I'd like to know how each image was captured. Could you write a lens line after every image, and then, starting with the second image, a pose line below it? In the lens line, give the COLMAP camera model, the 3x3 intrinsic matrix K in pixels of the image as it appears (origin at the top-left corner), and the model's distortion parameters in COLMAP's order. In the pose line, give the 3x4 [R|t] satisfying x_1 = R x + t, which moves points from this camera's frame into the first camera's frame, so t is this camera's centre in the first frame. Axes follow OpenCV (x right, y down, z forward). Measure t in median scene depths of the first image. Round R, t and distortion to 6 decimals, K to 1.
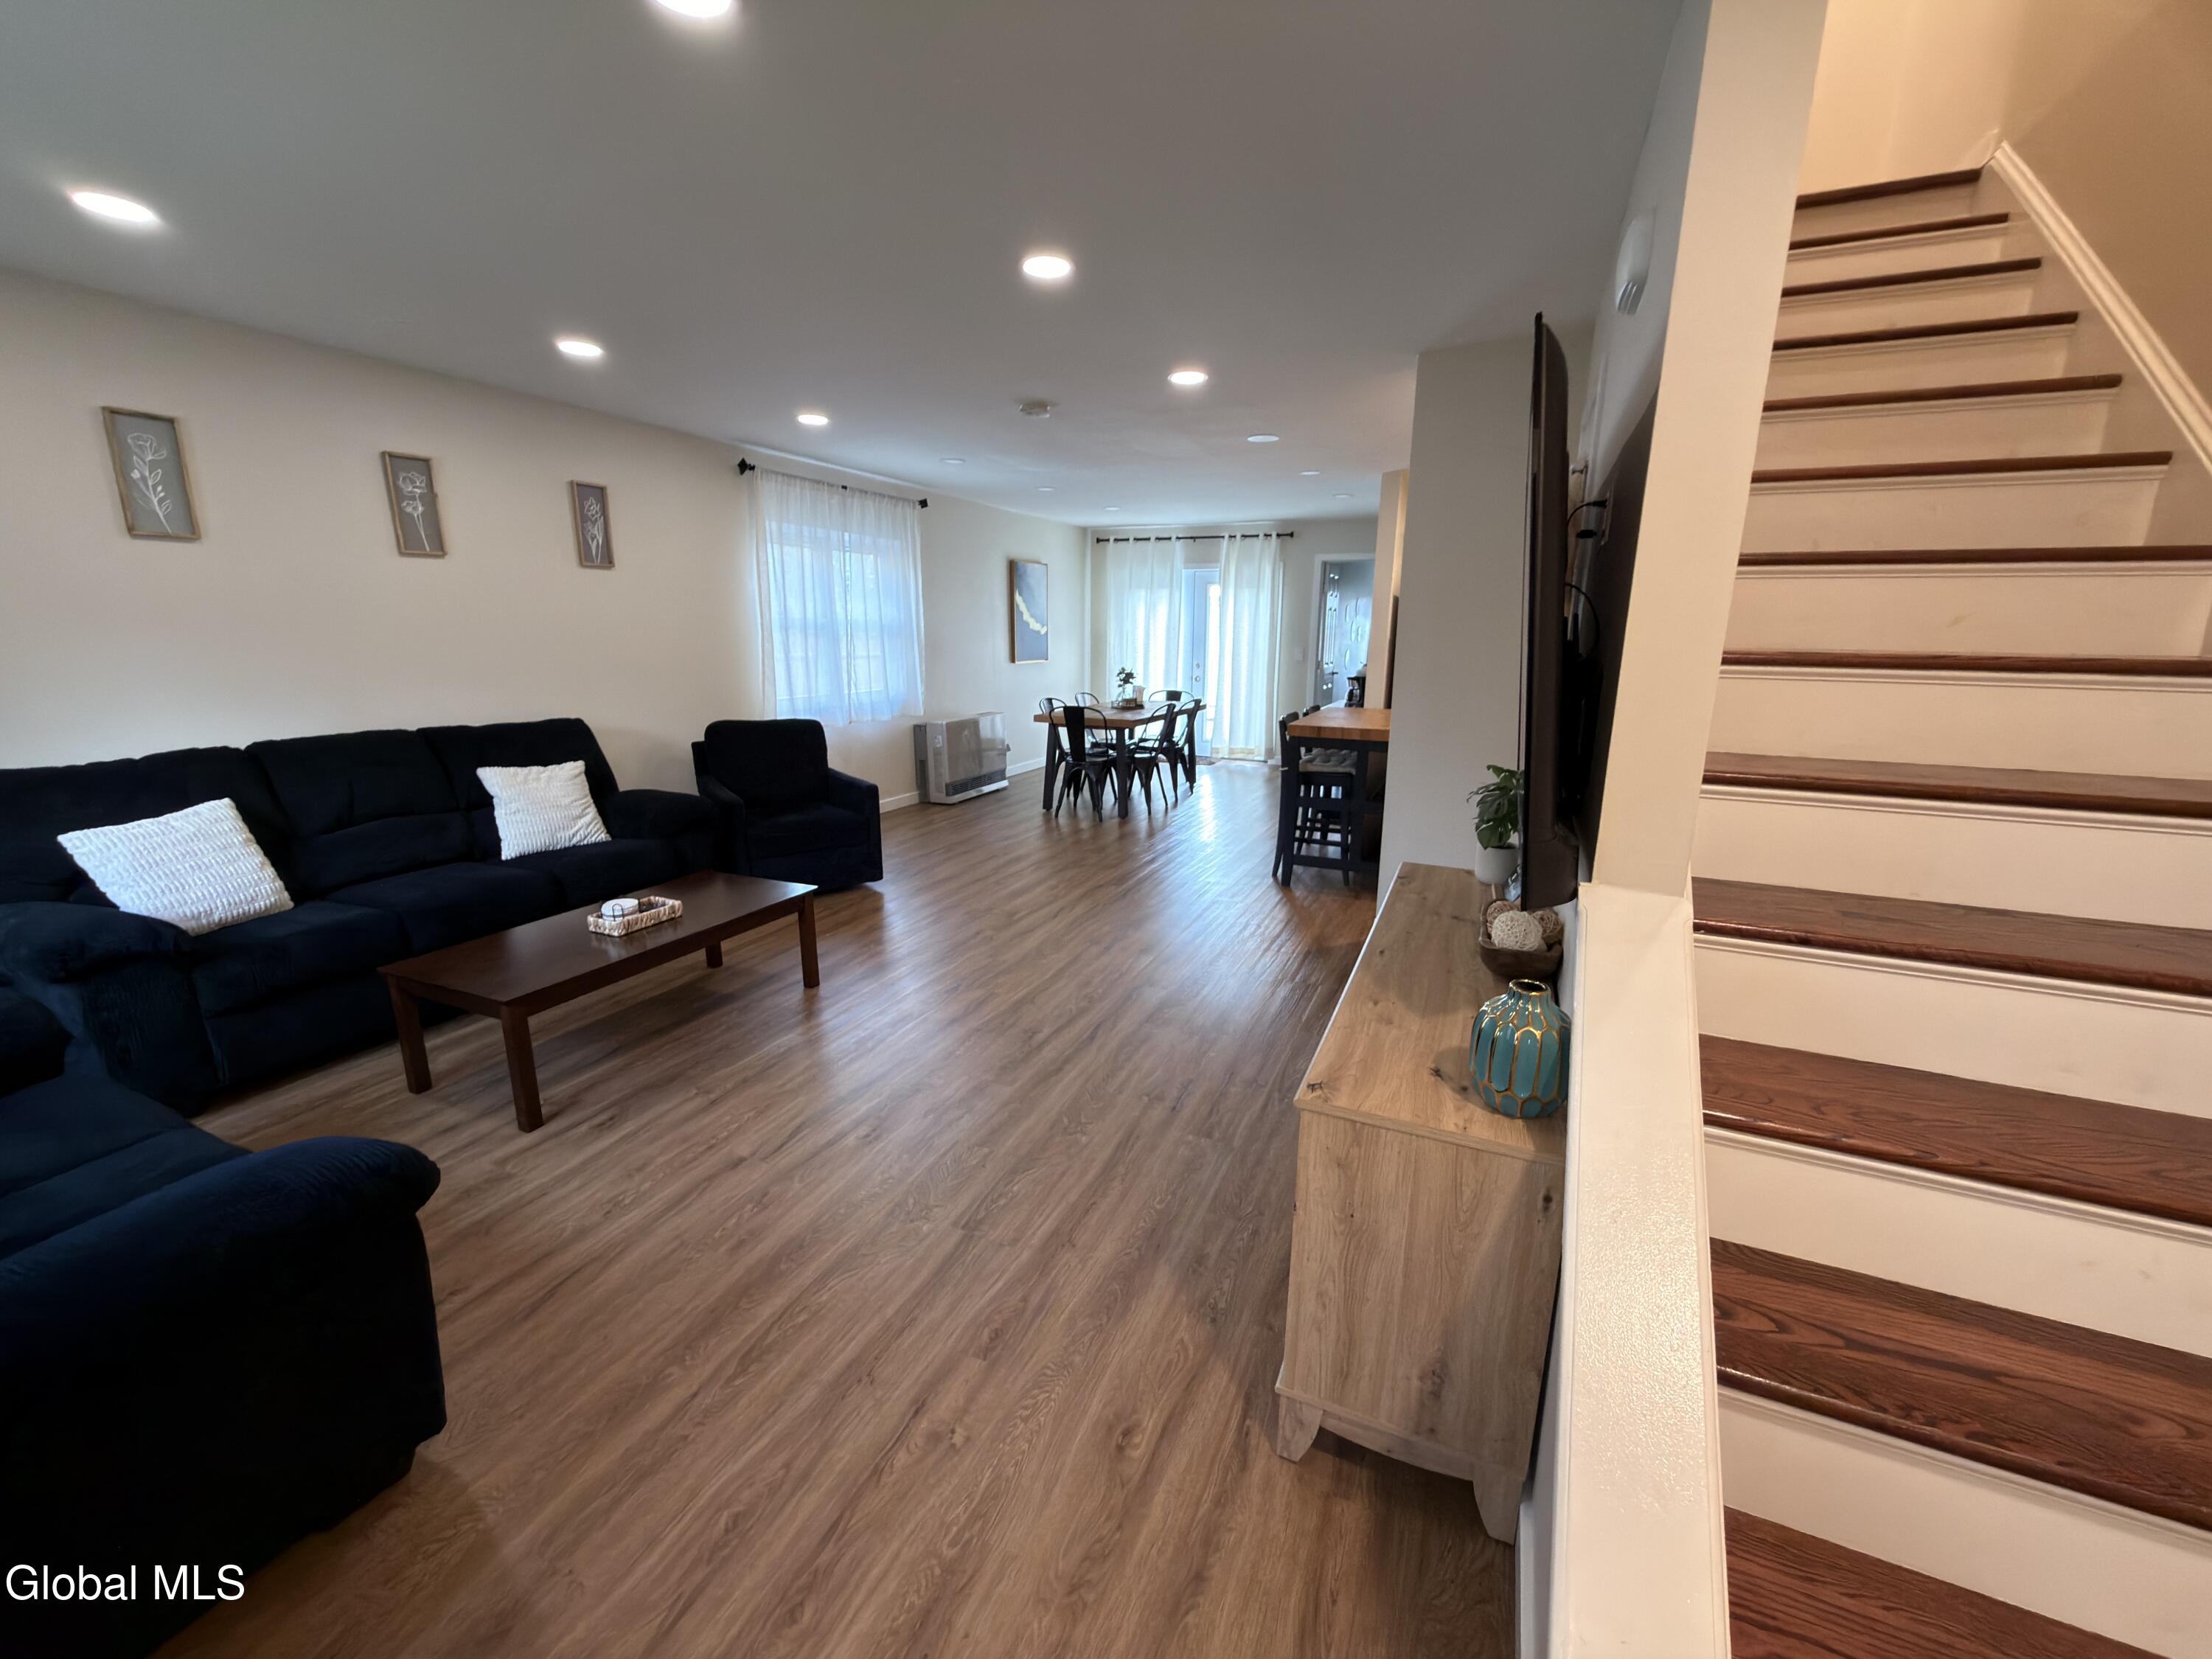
lens RADIAL K [[876.3, 0, 1106.0], [0, 876.3, 829.5], [0, 0, 1]] dist [-0.000417, -0.000138]
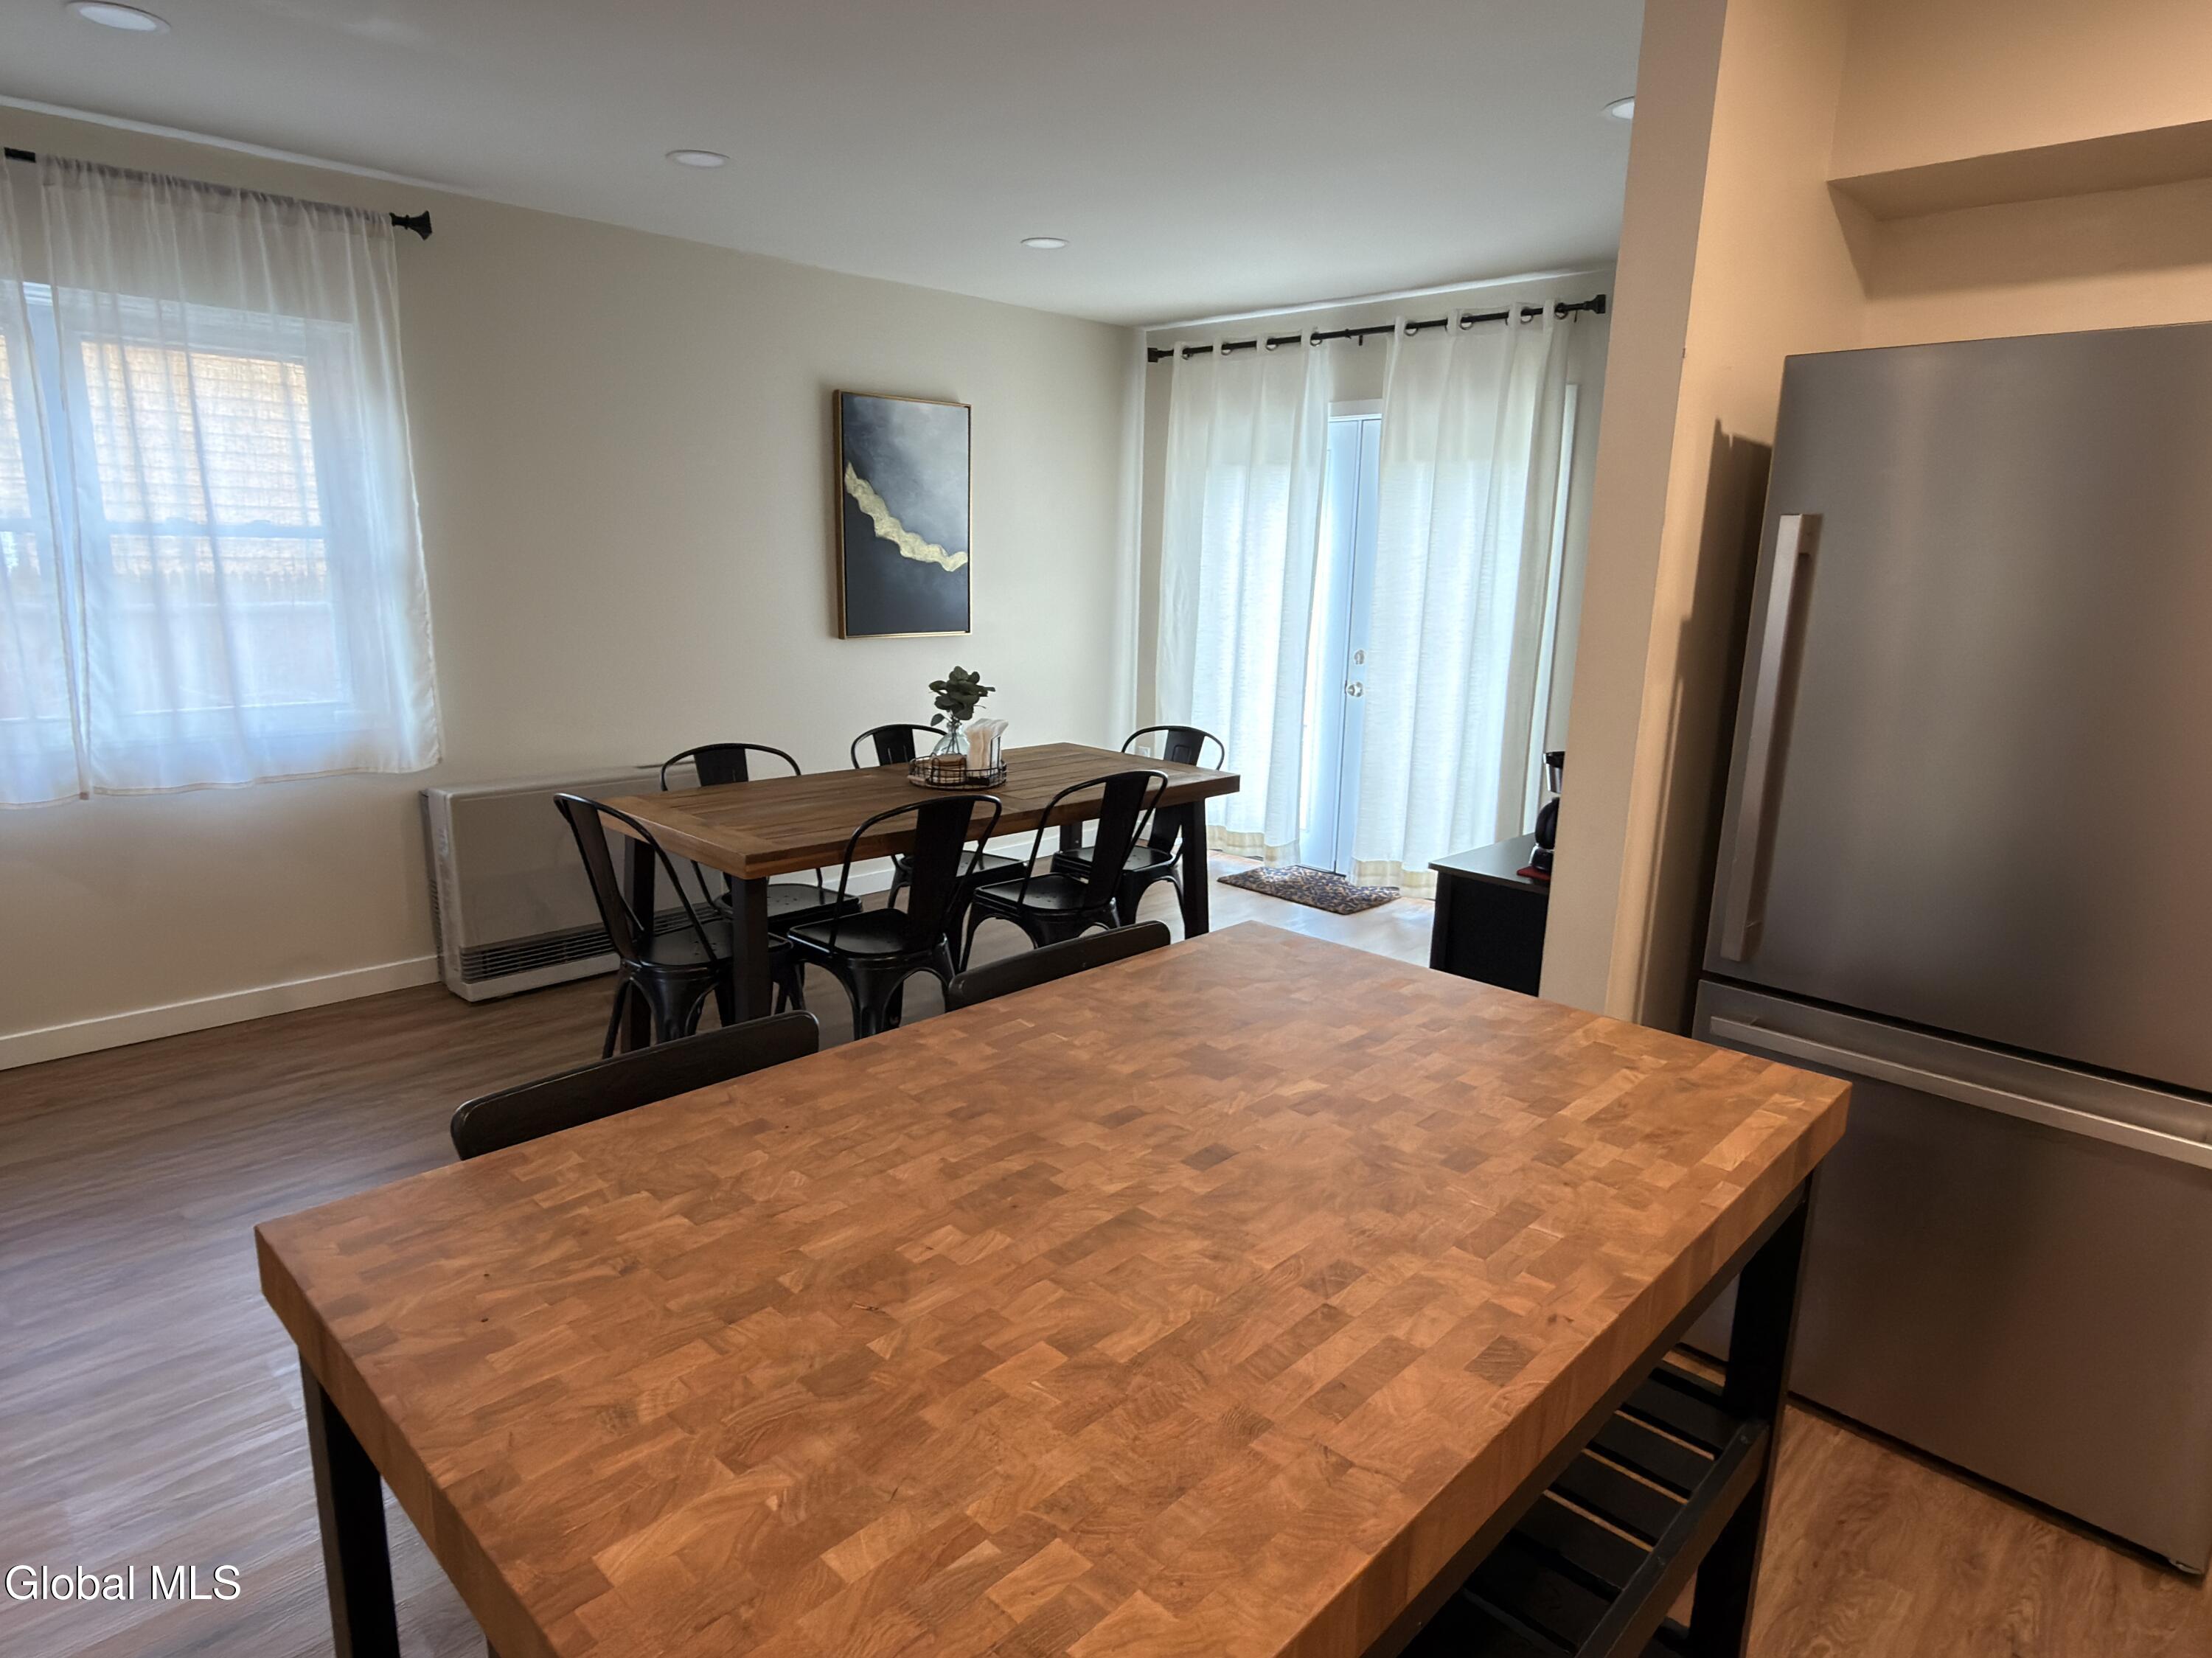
lens RADIAL K [[1273.6, 0, 1099.4], [0, 1273.6, 826.4], [0, 0, 1]] dist [-0.000282, -0.000201]
pose [[0.935267, 0.090184, -0.342260, 0.313257], [-0.096387, 0.995343, -0.001119, -0.155189], [0.340566, 0.034036, 0.939604, 0.656602]]
